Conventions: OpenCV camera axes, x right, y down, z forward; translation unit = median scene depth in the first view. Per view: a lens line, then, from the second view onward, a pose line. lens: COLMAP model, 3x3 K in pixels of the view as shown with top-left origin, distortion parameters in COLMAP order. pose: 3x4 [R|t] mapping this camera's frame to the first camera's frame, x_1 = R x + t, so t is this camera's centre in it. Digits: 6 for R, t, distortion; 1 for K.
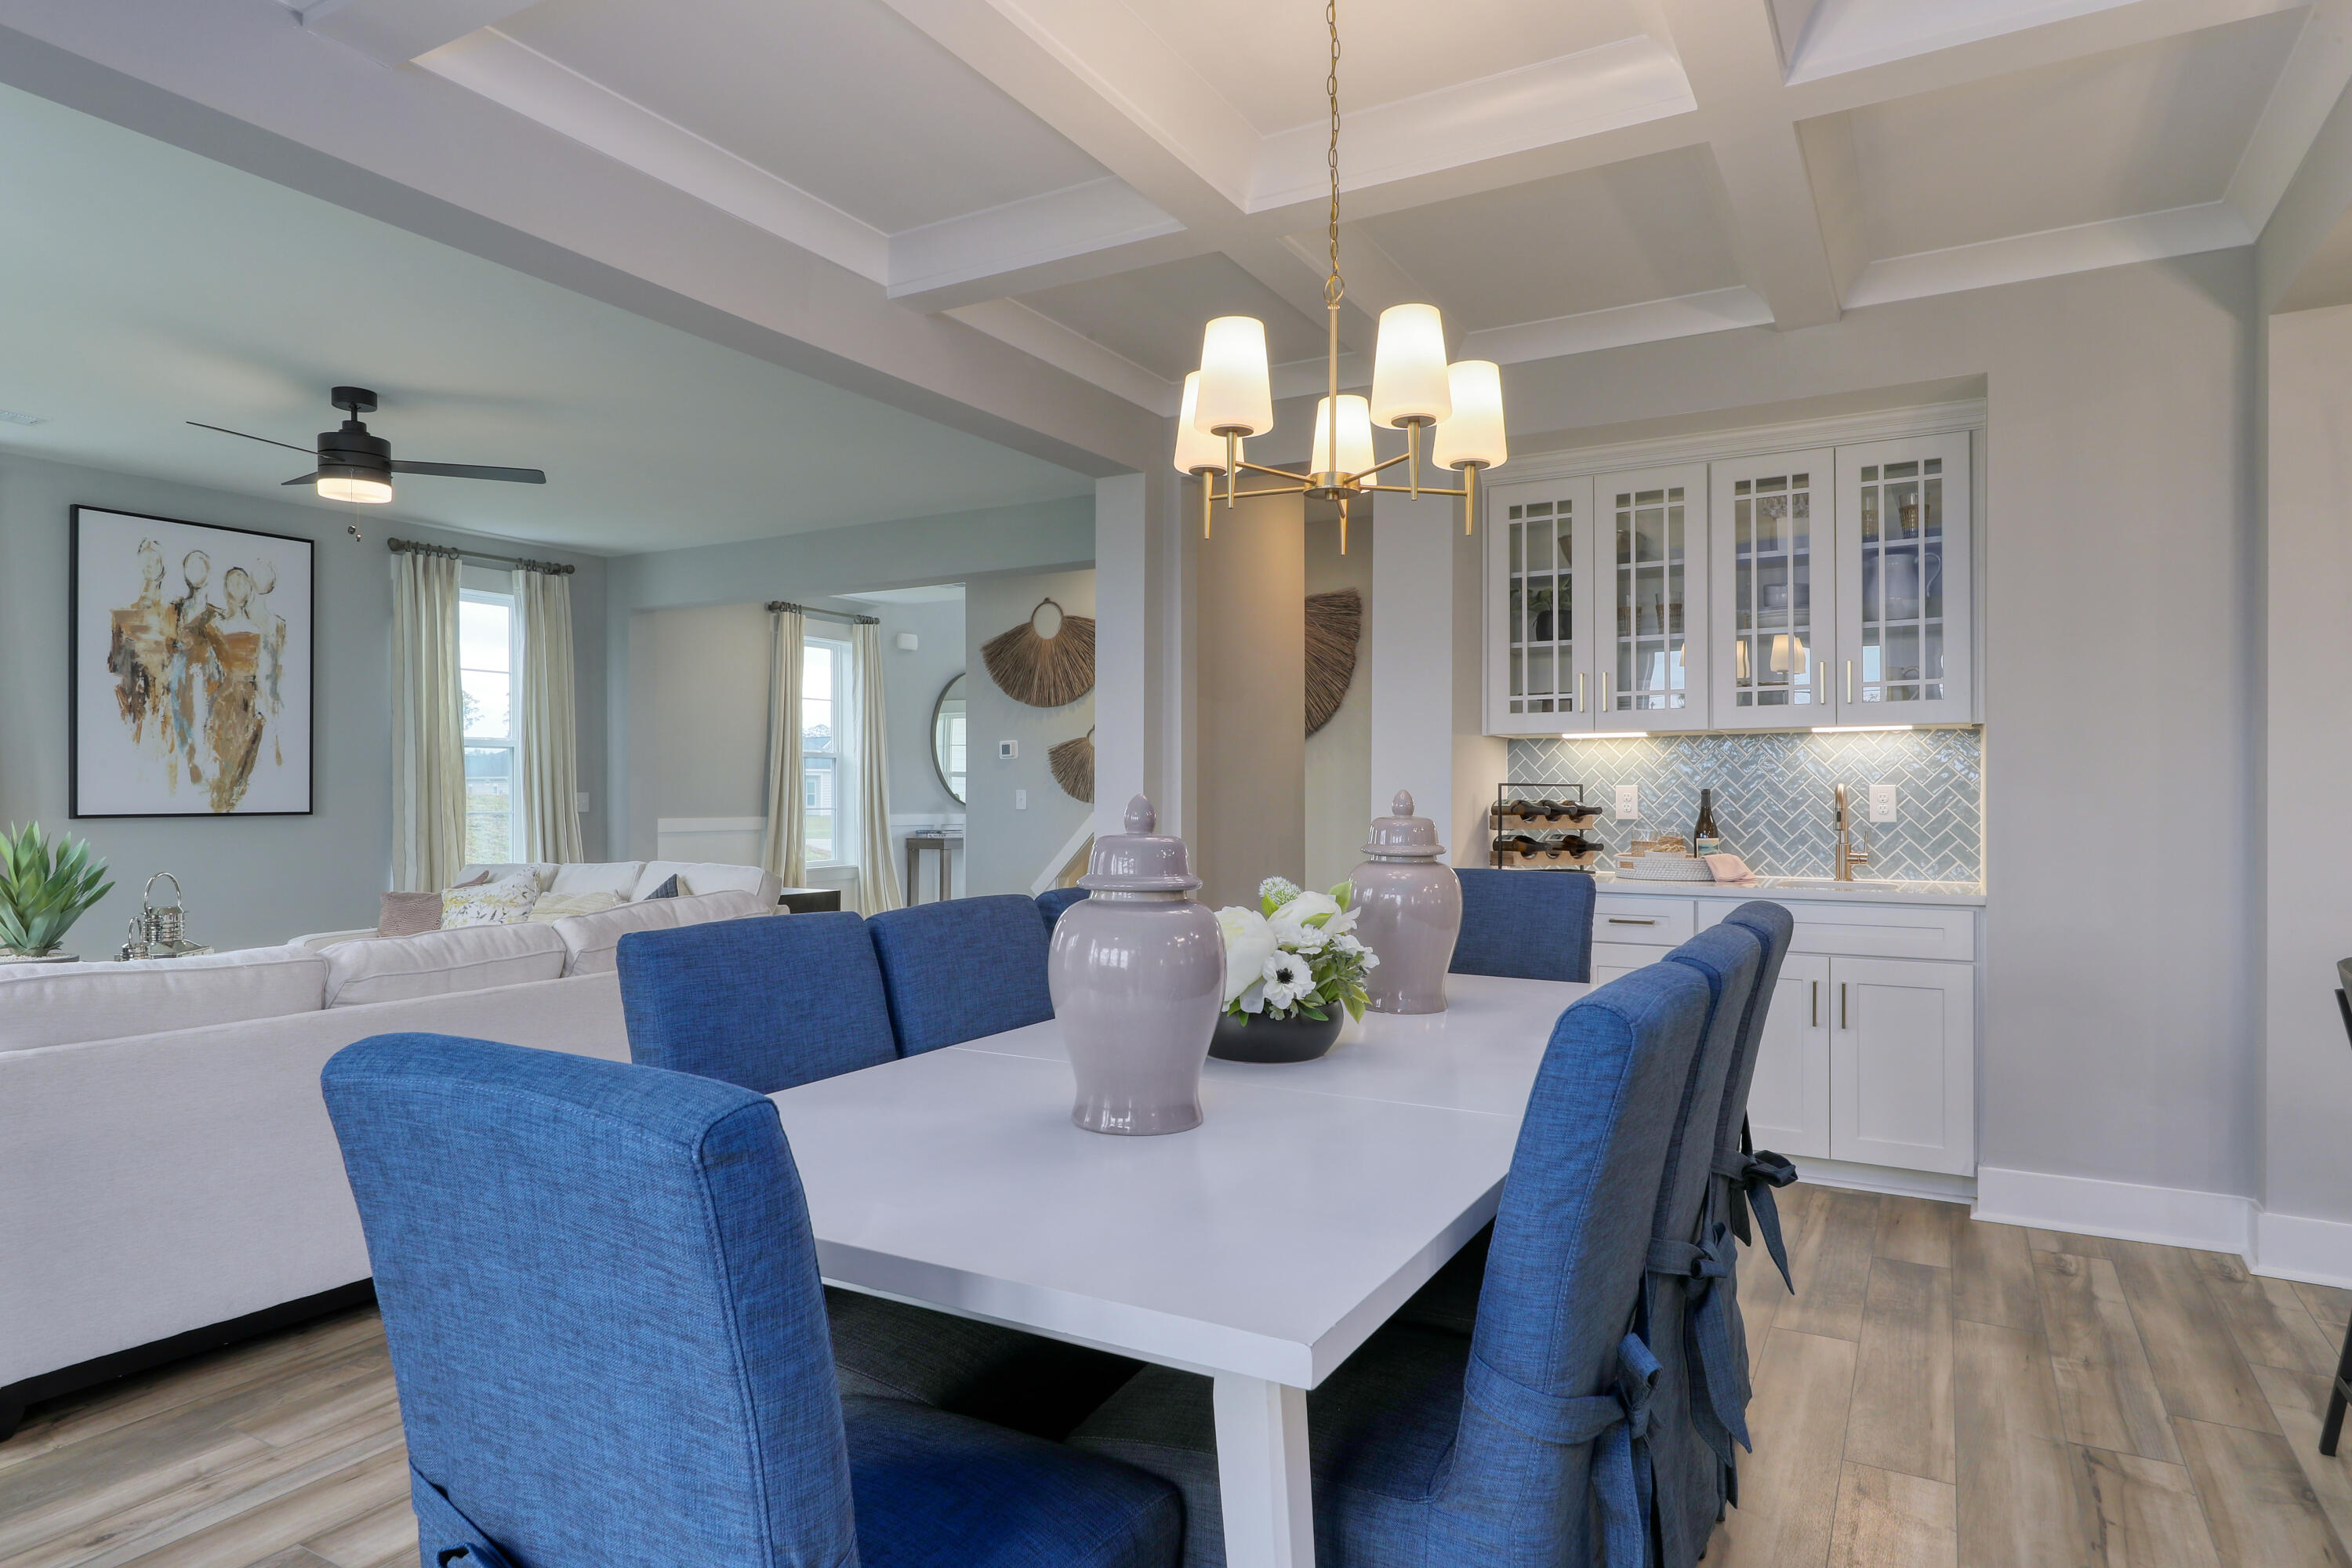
lens RADIAL K [[1379.1, 0, 1157.8], [0, 1379.1, 792.1], [0, 0, 1]] dist [-0.005907, 0.001352]
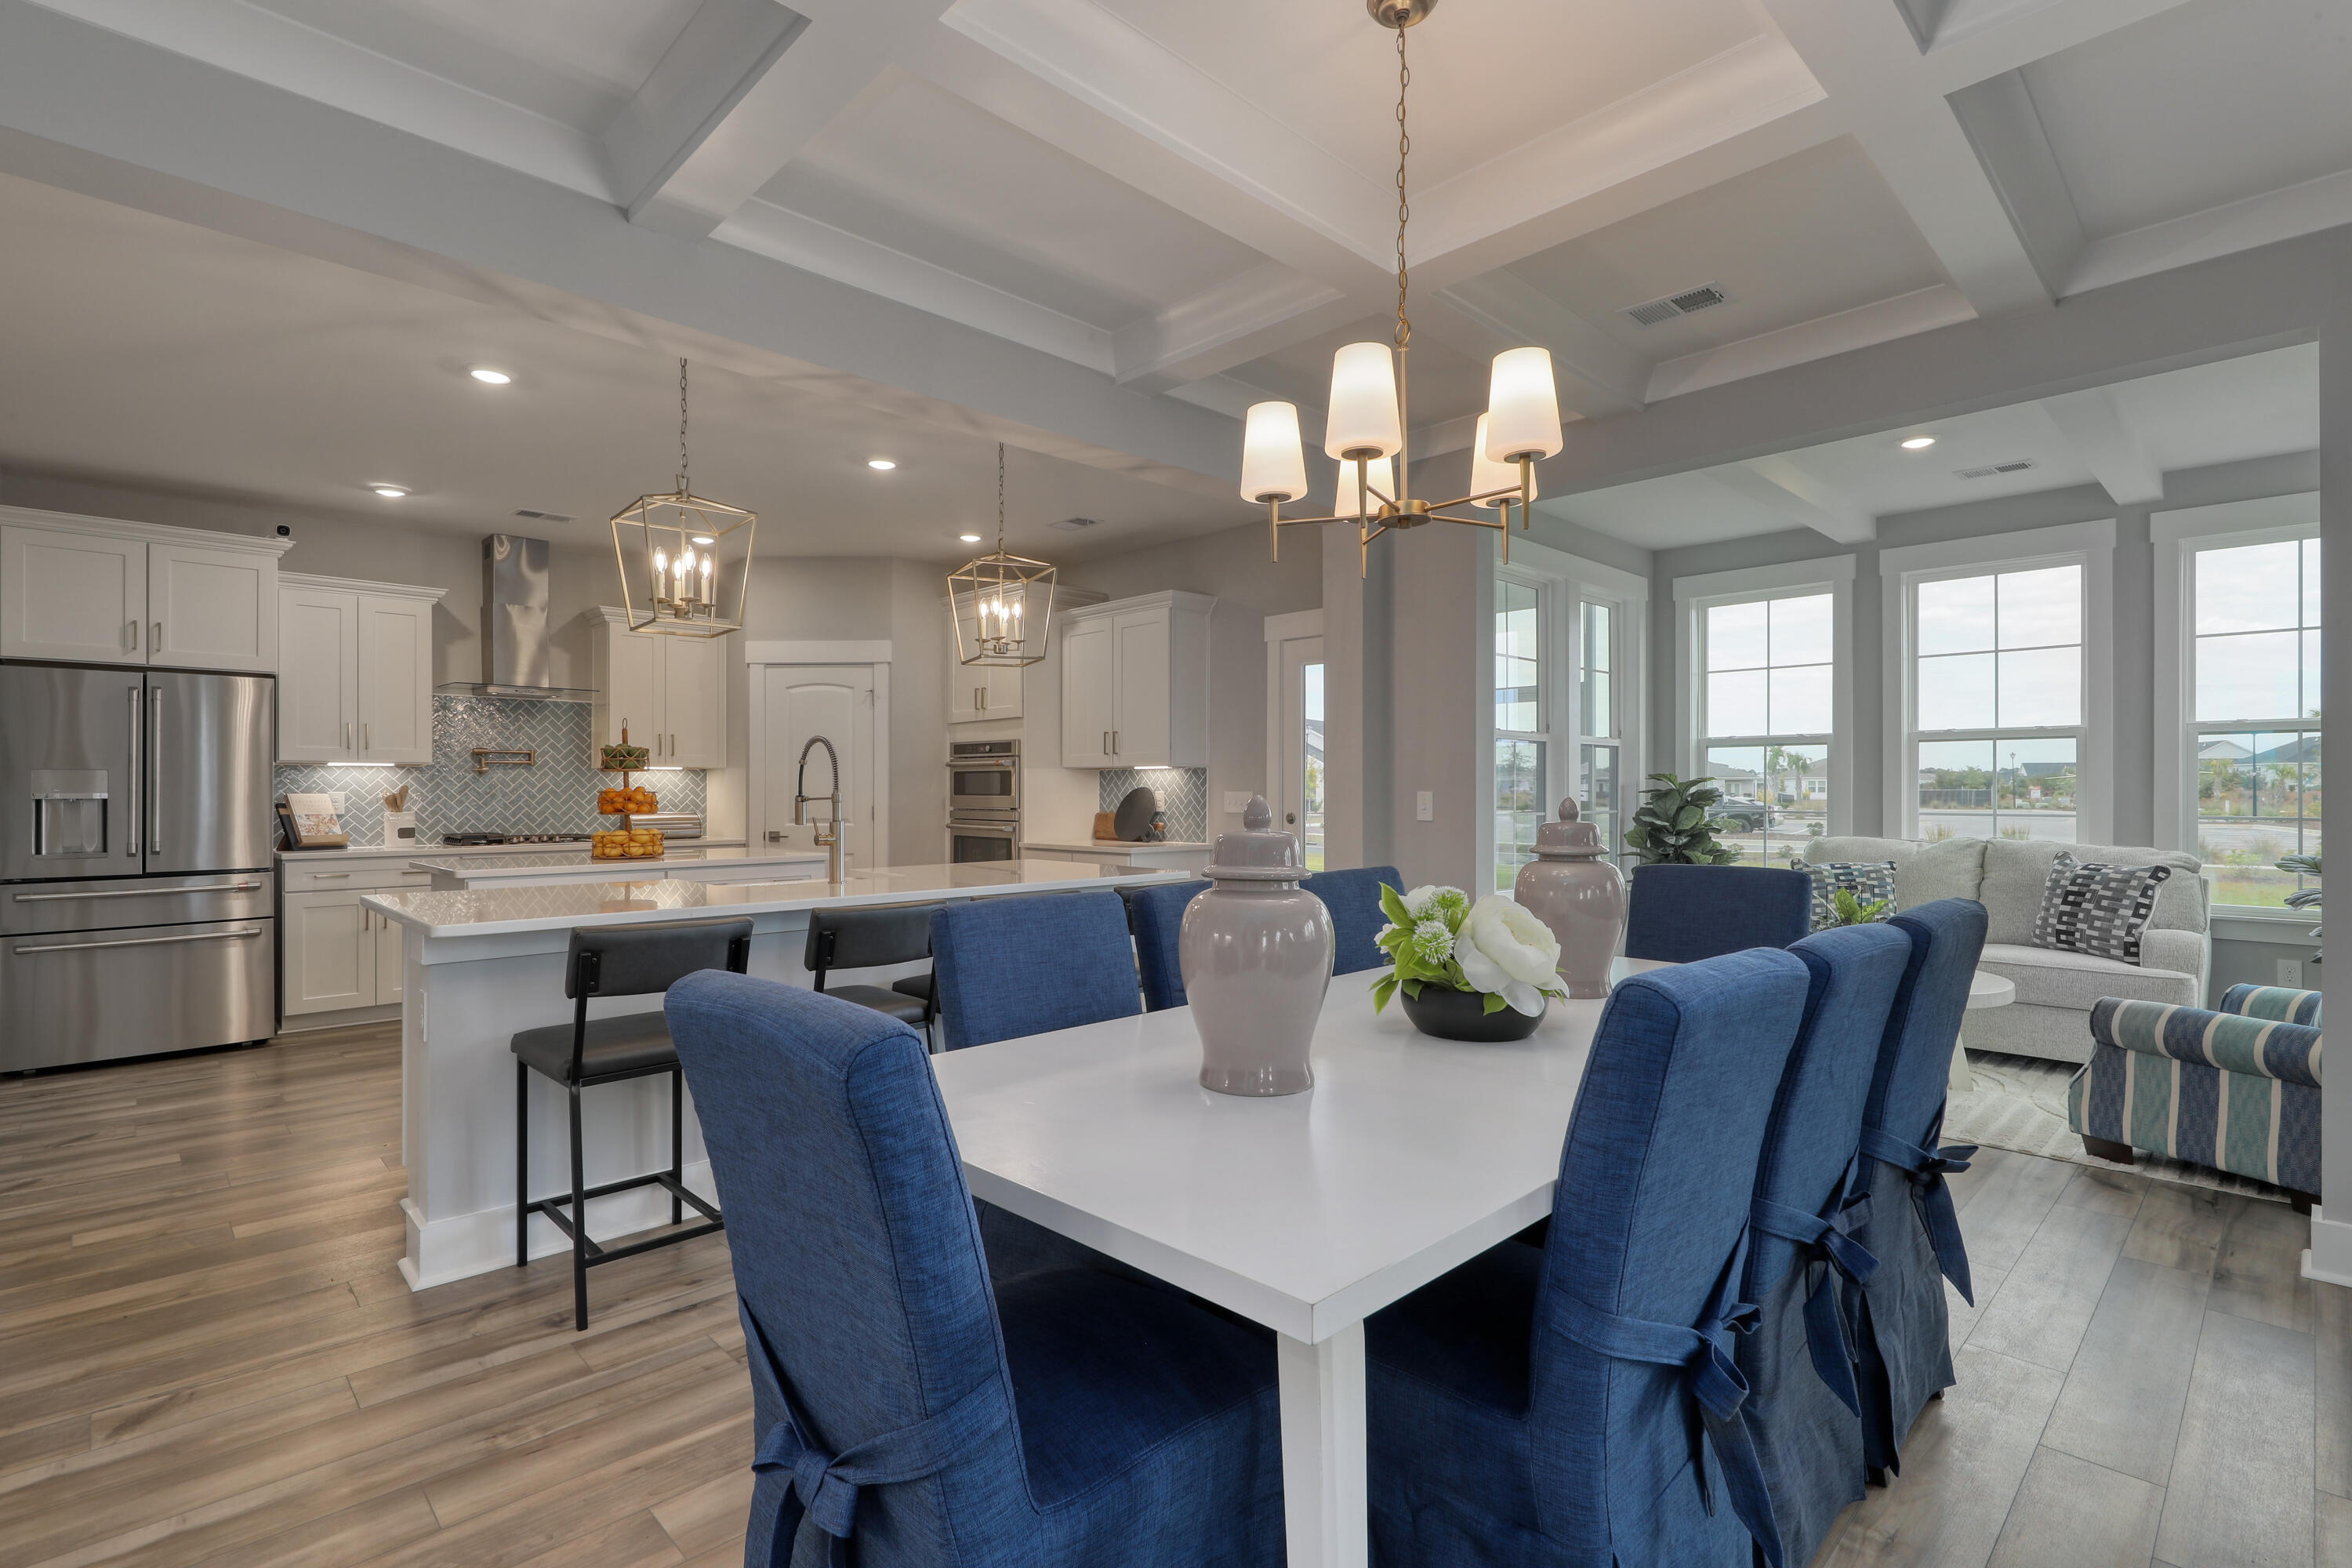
lens RADIAL K [[1086.9, 0, 1163.5], [0, 1086.9, 790.5], [0, 0, 1]] dist [0.002361, -0.000693]
pose [[-0.960341, 0.000694, 0.278826, 0.028542], [0.001562, 0.999995, 0.002888, -0.002278], [-0.278823, 0.003209, -0.960337, 0.696150]]
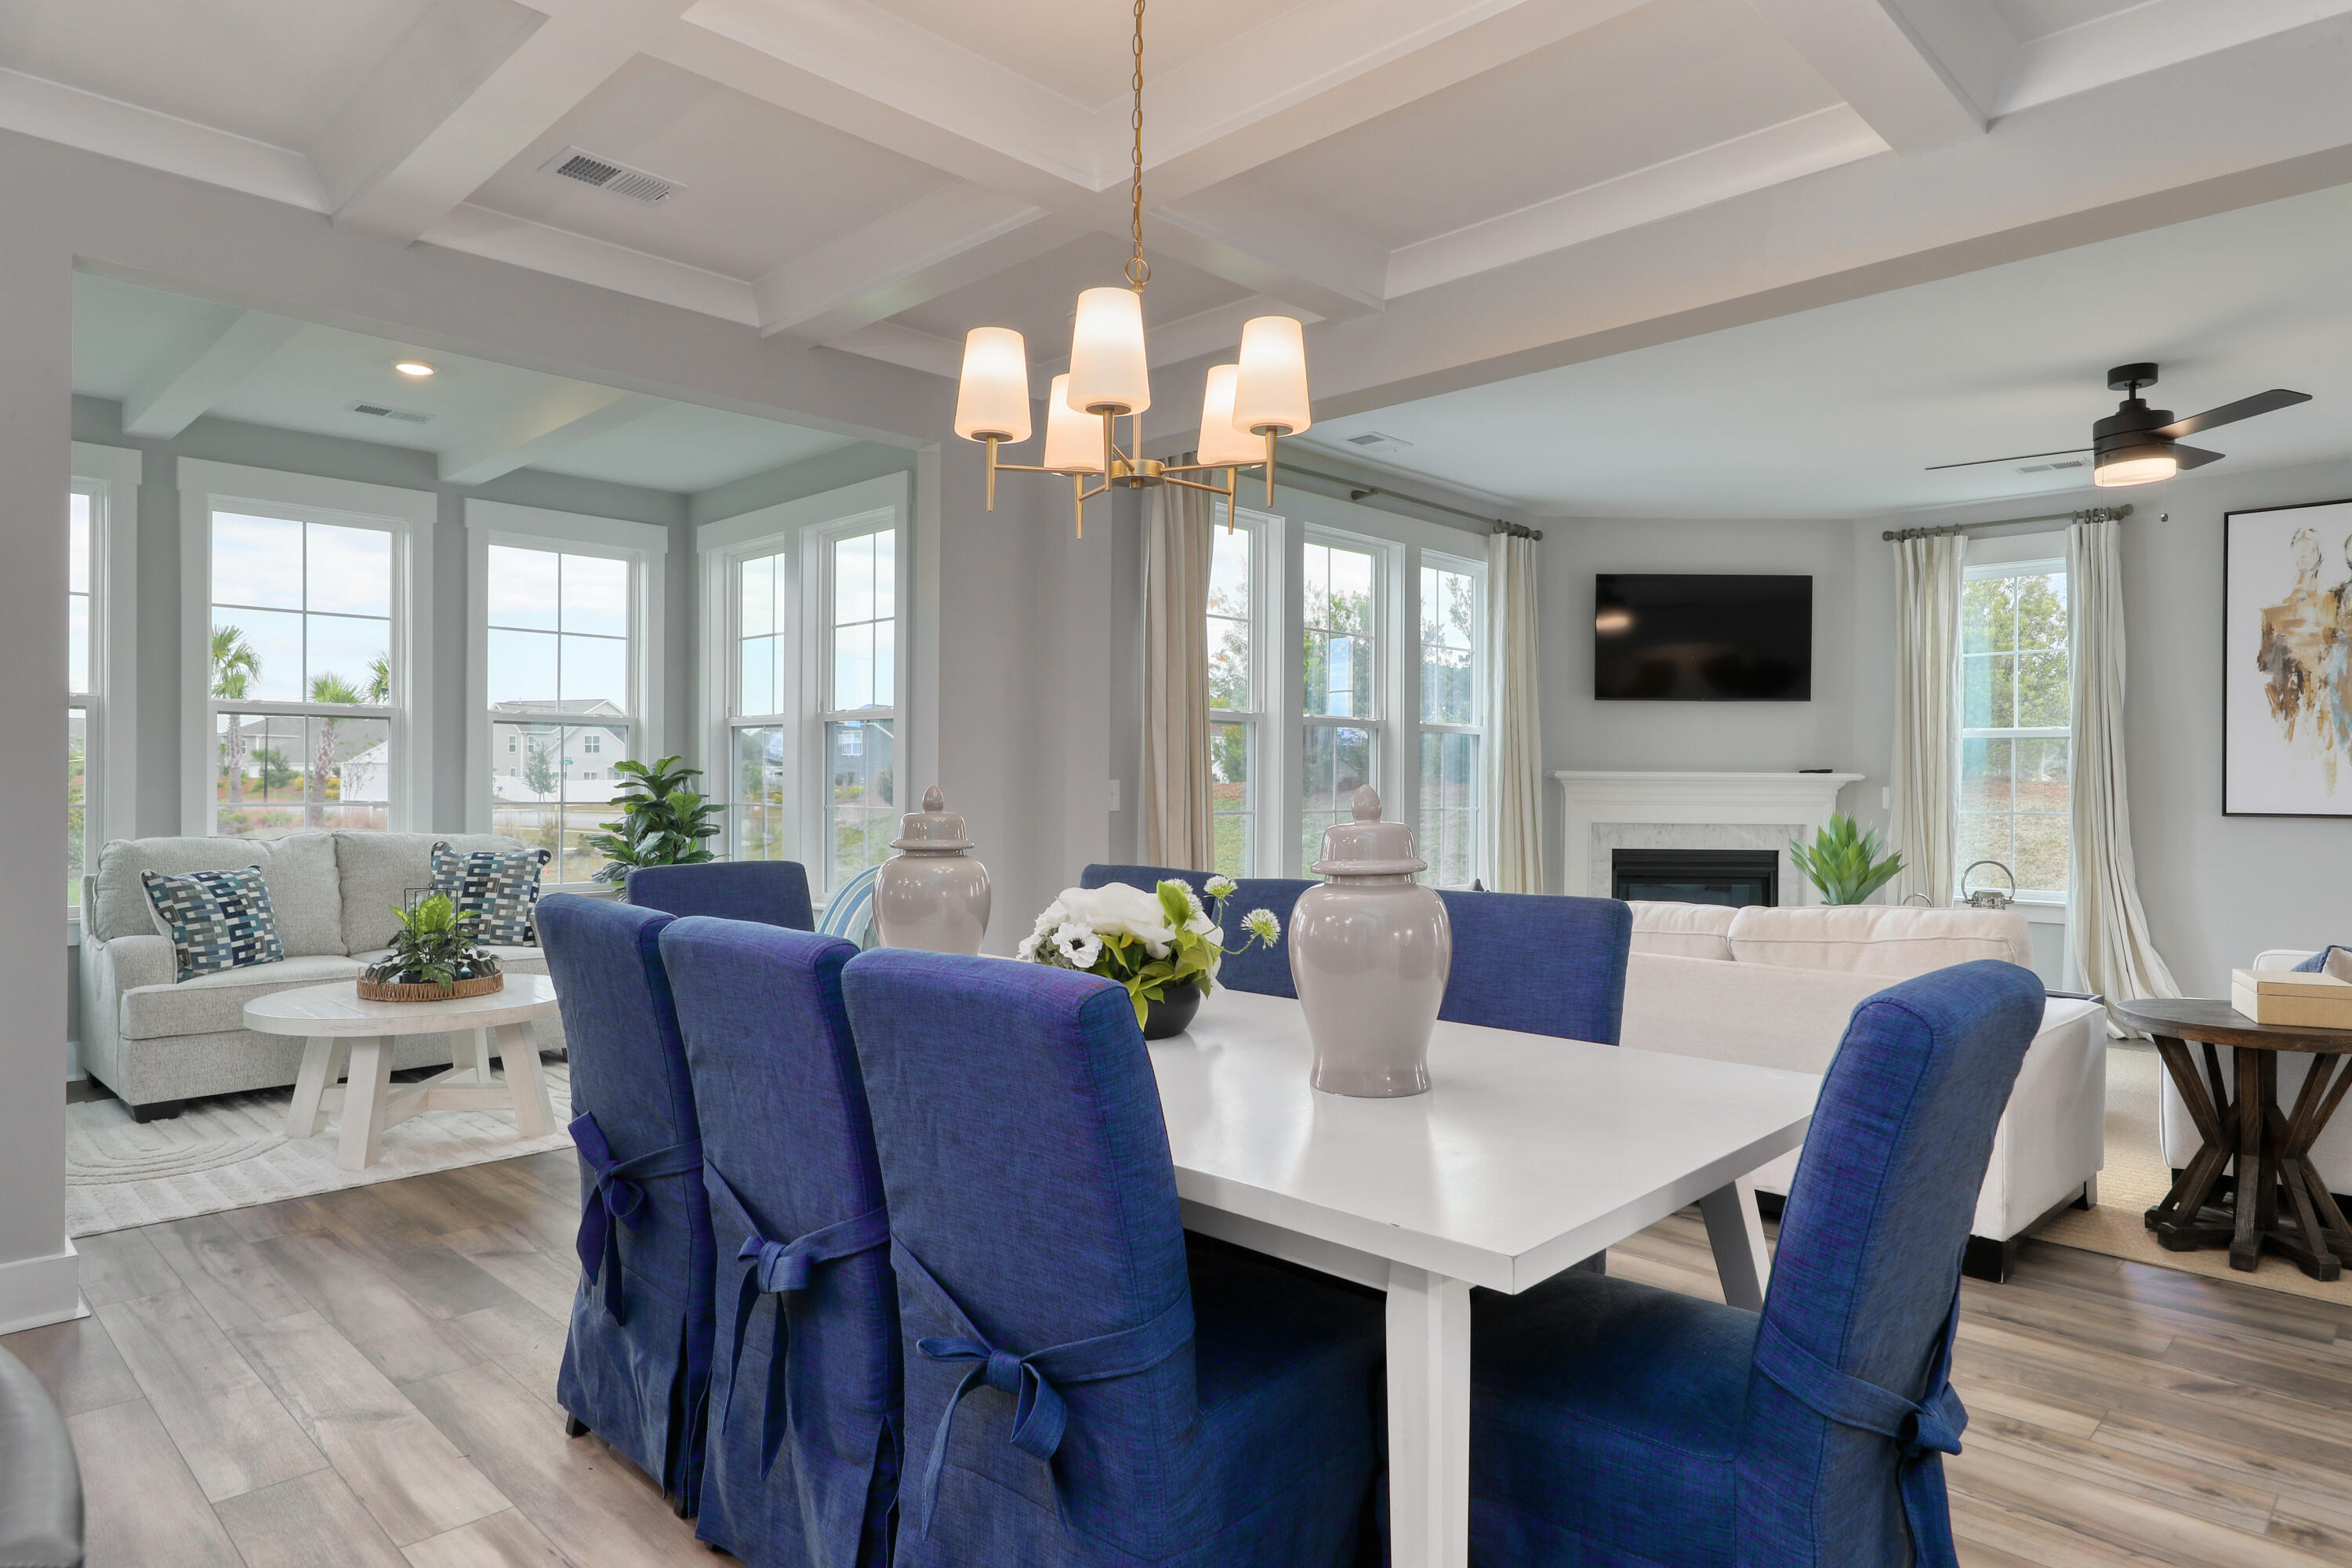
lens RADIAL K [[1379.1, 0, 1165.7], [0, 1379.1, 787.5], [0, 0, 1]] dist [-0.005907, 0.001352]
pose [[-0.251903, 0.002773, -0.967748, 0.397925], [-0.008721, 0.999949, 0.005135, -0.000745], [0.967713, 0.009733, -0.251866, 0.473342]]
